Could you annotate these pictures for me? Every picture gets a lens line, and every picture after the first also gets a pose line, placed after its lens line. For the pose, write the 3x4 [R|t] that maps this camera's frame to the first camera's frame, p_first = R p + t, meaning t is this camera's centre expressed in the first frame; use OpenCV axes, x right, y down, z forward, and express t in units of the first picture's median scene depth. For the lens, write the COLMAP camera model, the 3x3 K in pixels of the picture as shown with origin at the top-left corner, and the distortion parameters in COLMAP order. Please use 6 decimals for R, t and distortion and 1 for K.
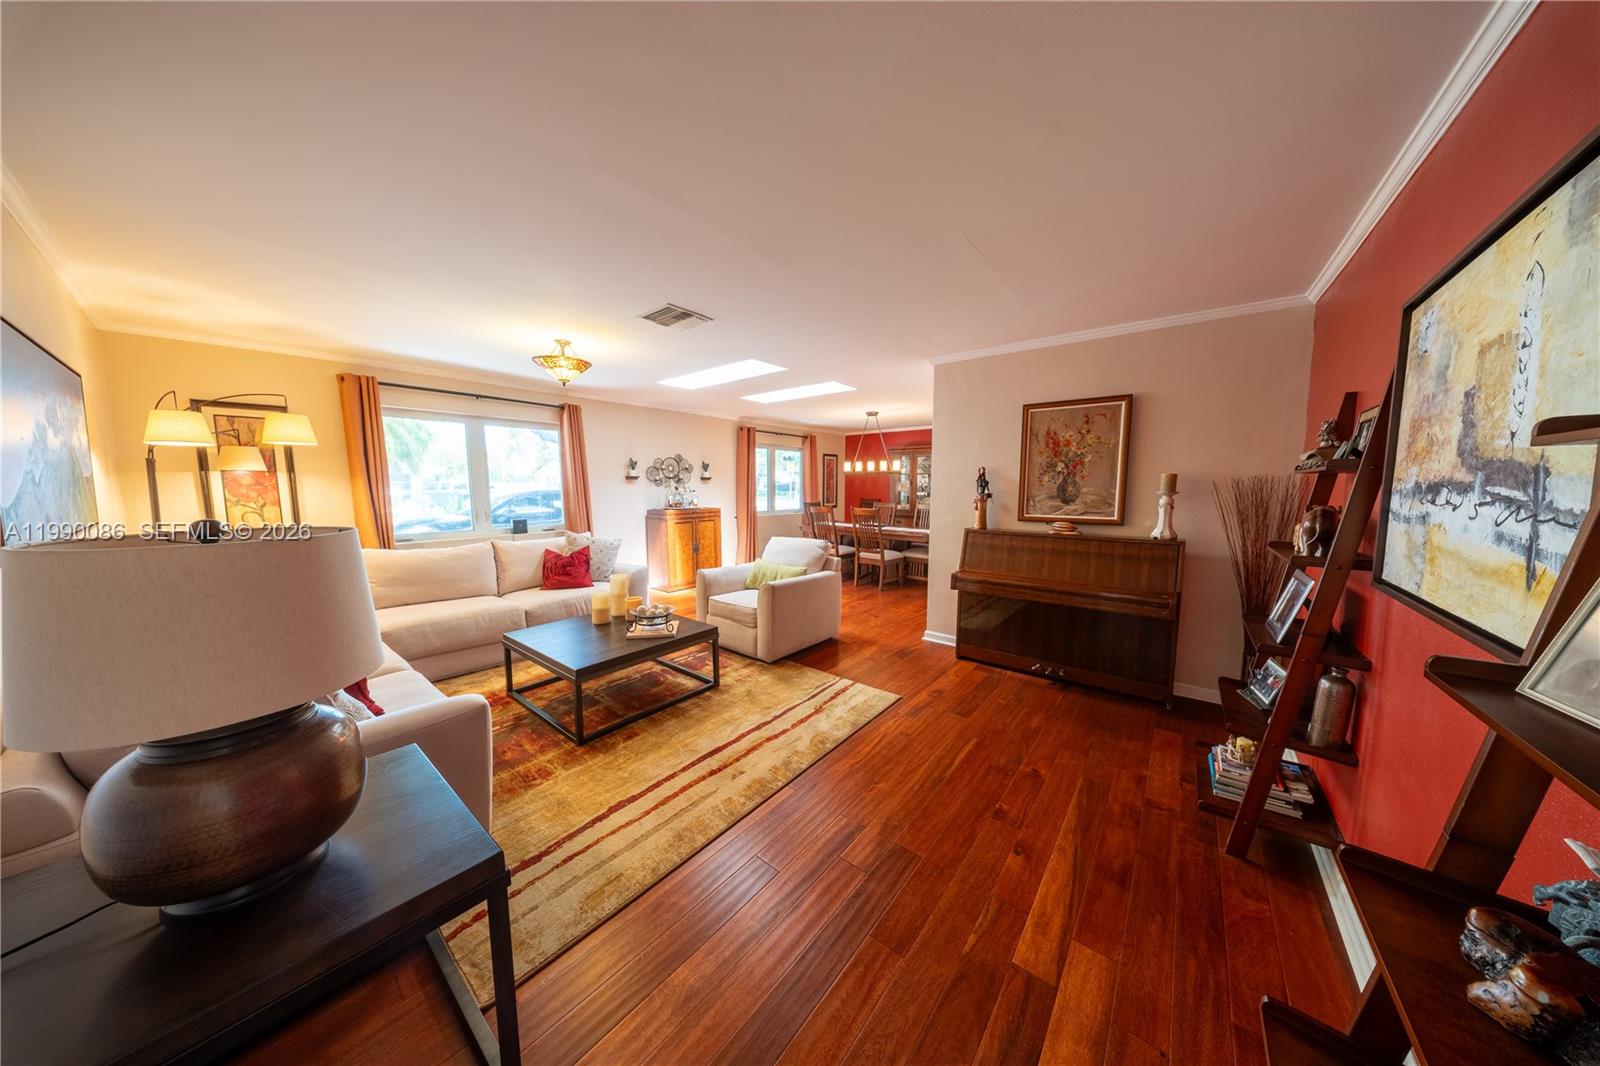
lens RADIAL K [[465.3, 0, 800.8], [0, 465.3, 532.6], [0, 0, 1]] dist [0.007666, -0.003846]
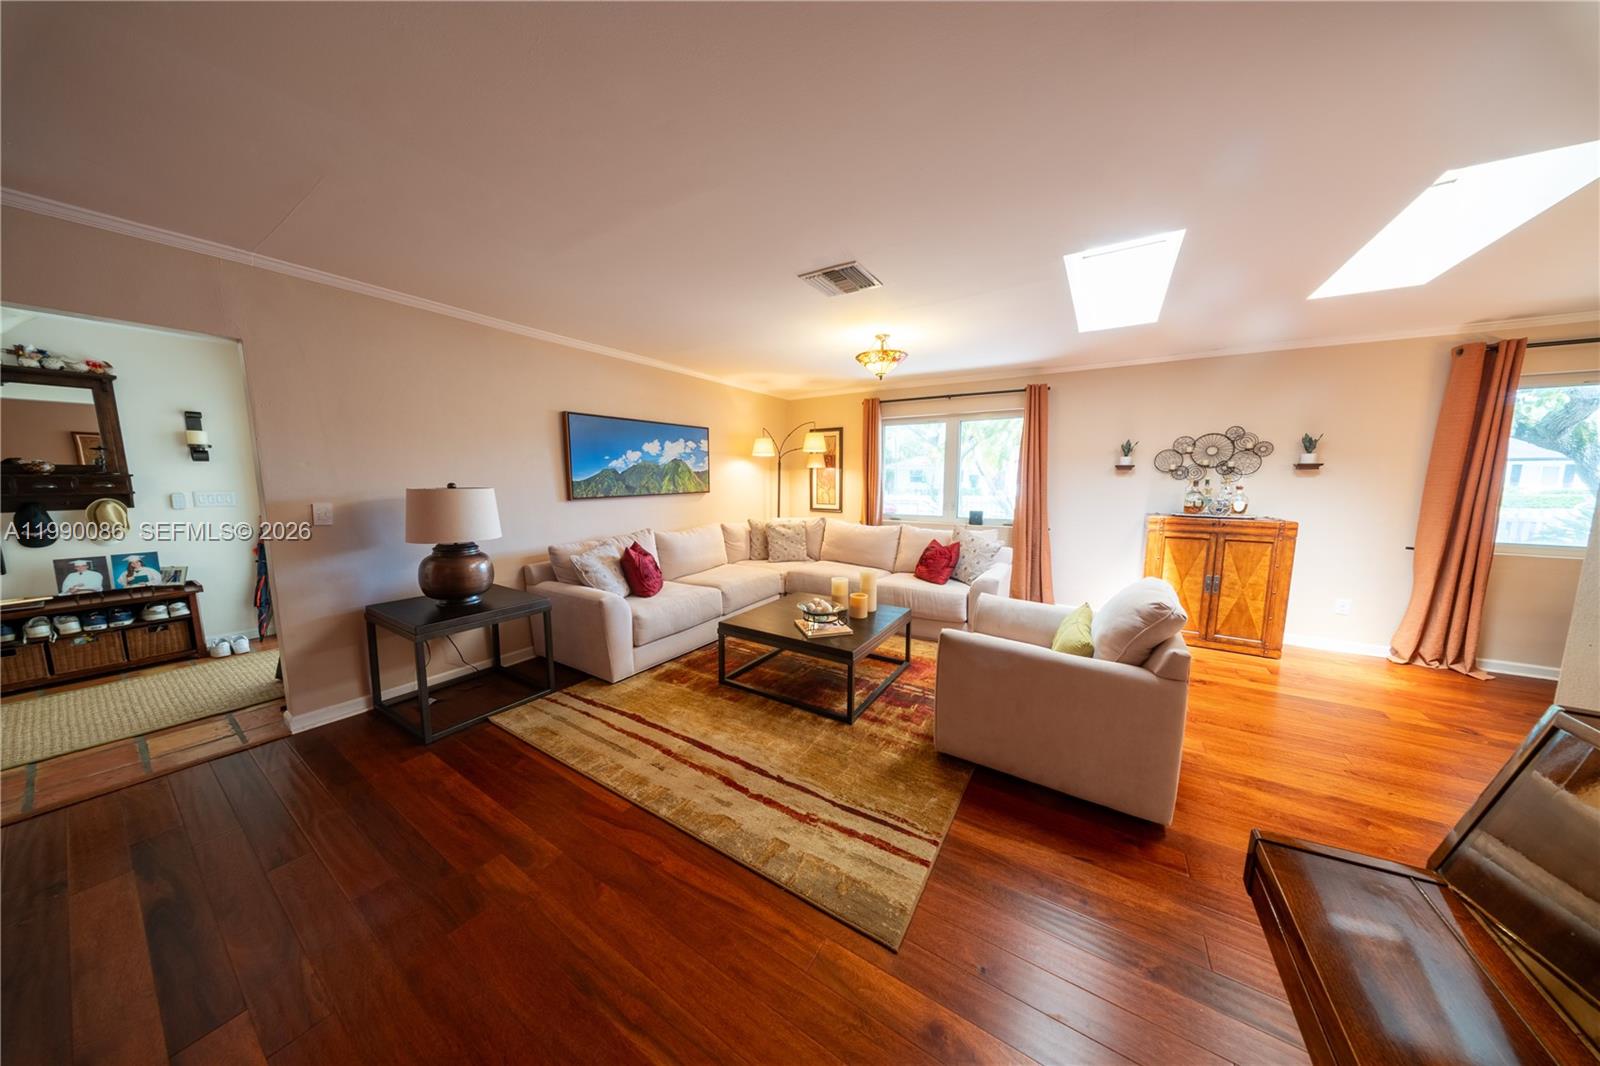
lens RADIAL K [[465.3, 0, 800.8], [0, 465.3, 532.6], [0, 0, 1]] dist [0.007666, -0.003846]
pose [[0.122552, 0.117905, -0.985434, 0.532240], [-0.107454, 0.988658, 0.104927, -0.069668], [0.986628, 0.093030, 0.133832, 0.728392]]
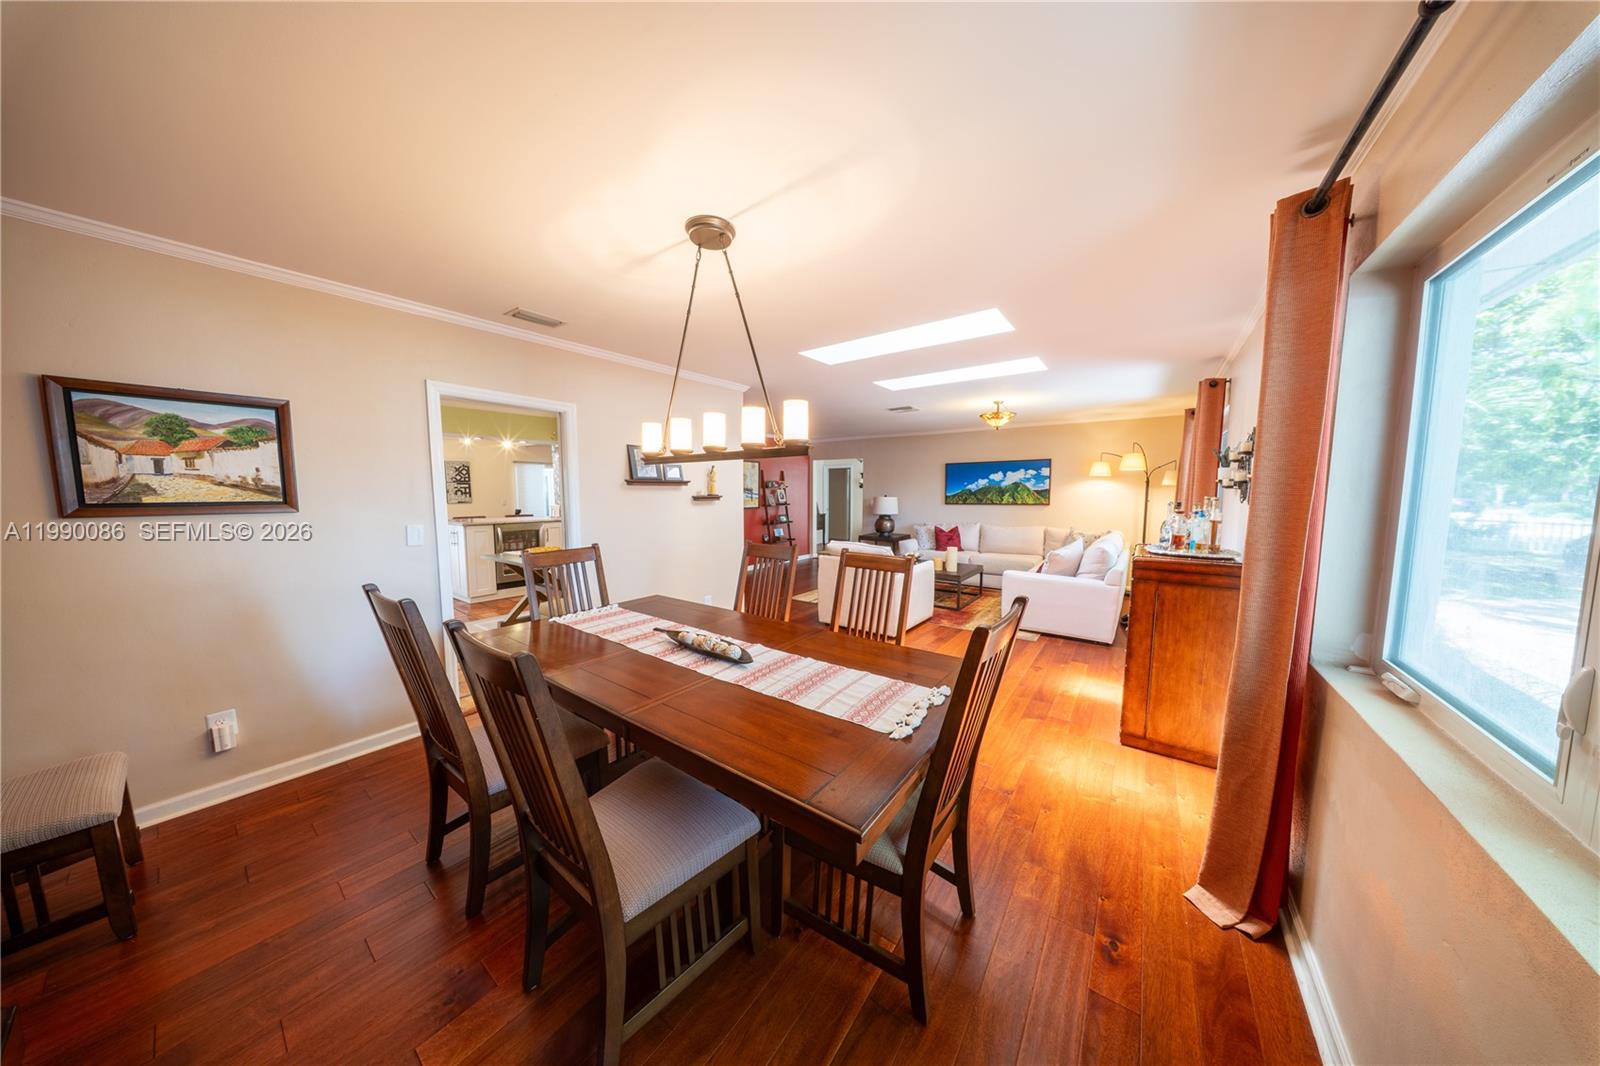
lens RADIAL K [[465.3, 0, 800.8], [0, 465.3, 532.6], [0, 0, 1]] dist [0.007666, -0.003846]
pose [[-0.998522, 0.002043, -0.054309, 0.235576], [-0.008545, 0.980963, 0.194008, -0.279180], [0.053672, 0.194186, -0.979495, 2.610182]]
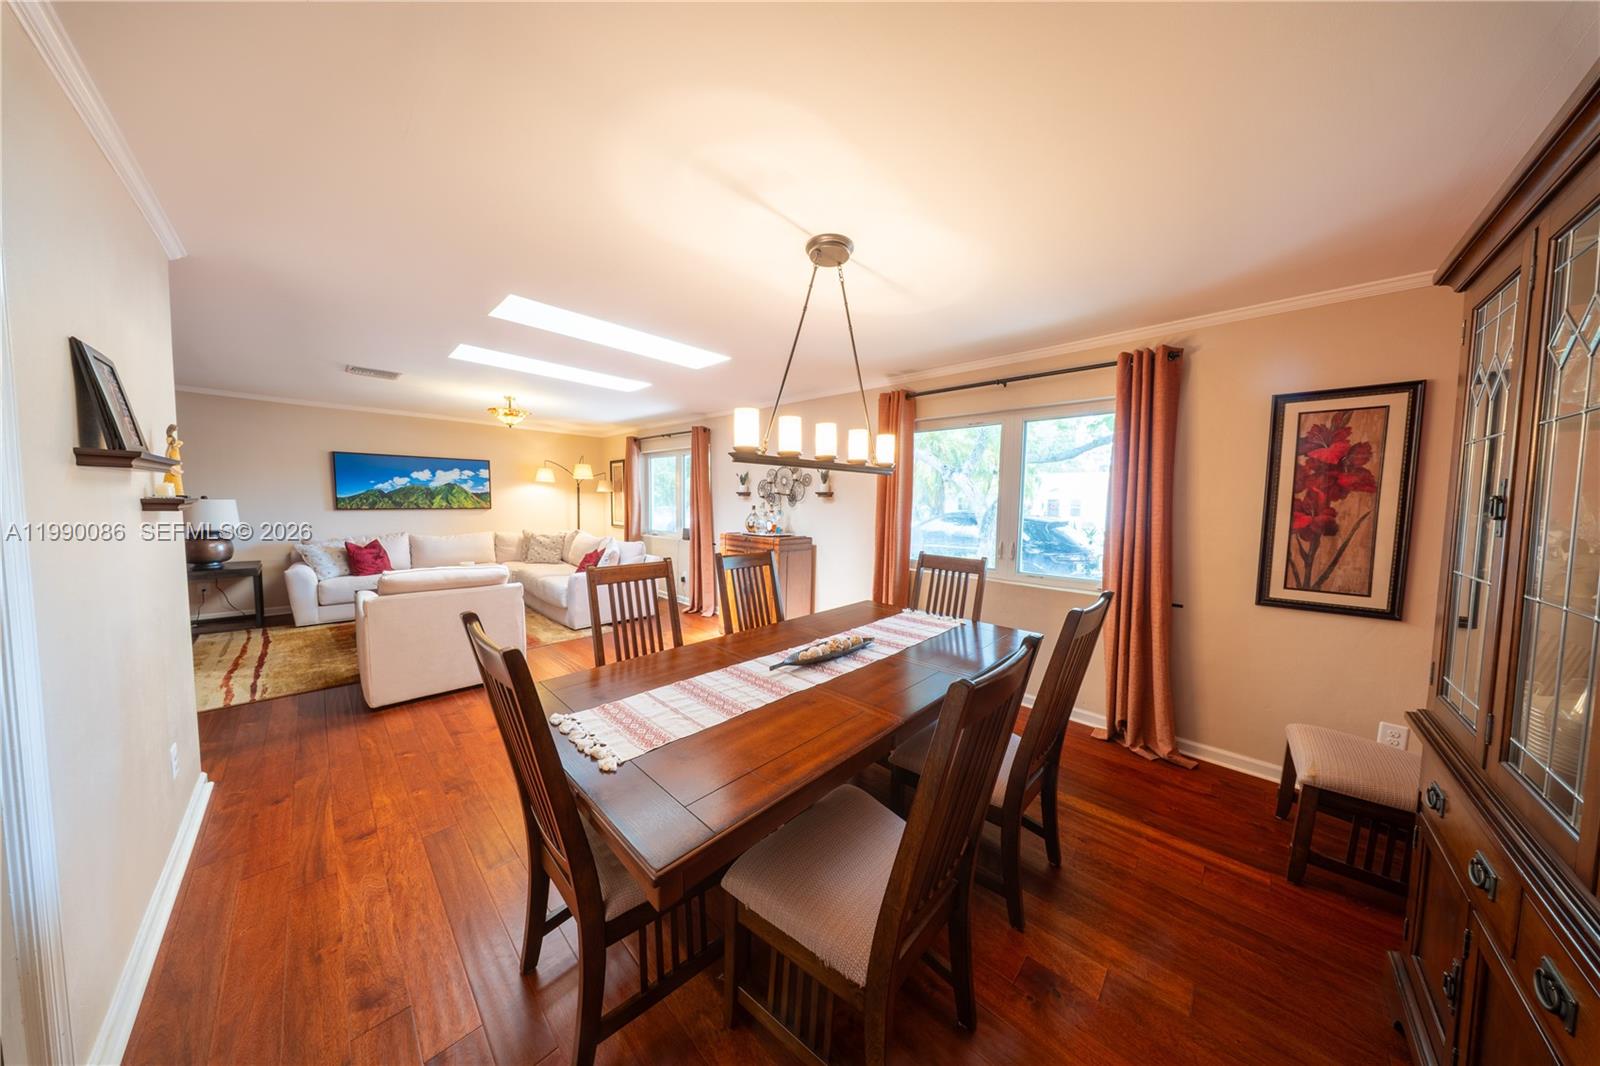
lens RADIAL K [[465.3, 0, 800.8], [0, 465.3, 532.6], [0, 0, 1]] dist [0.007666, -0.003846]
pose [[-0.070847, 0.064260, -0.995415, 0.894000], [-0.124991, 0.989485, 0.072774, -0.215515], [0.989625, 0.129574, -0.062070, 2.051705]]
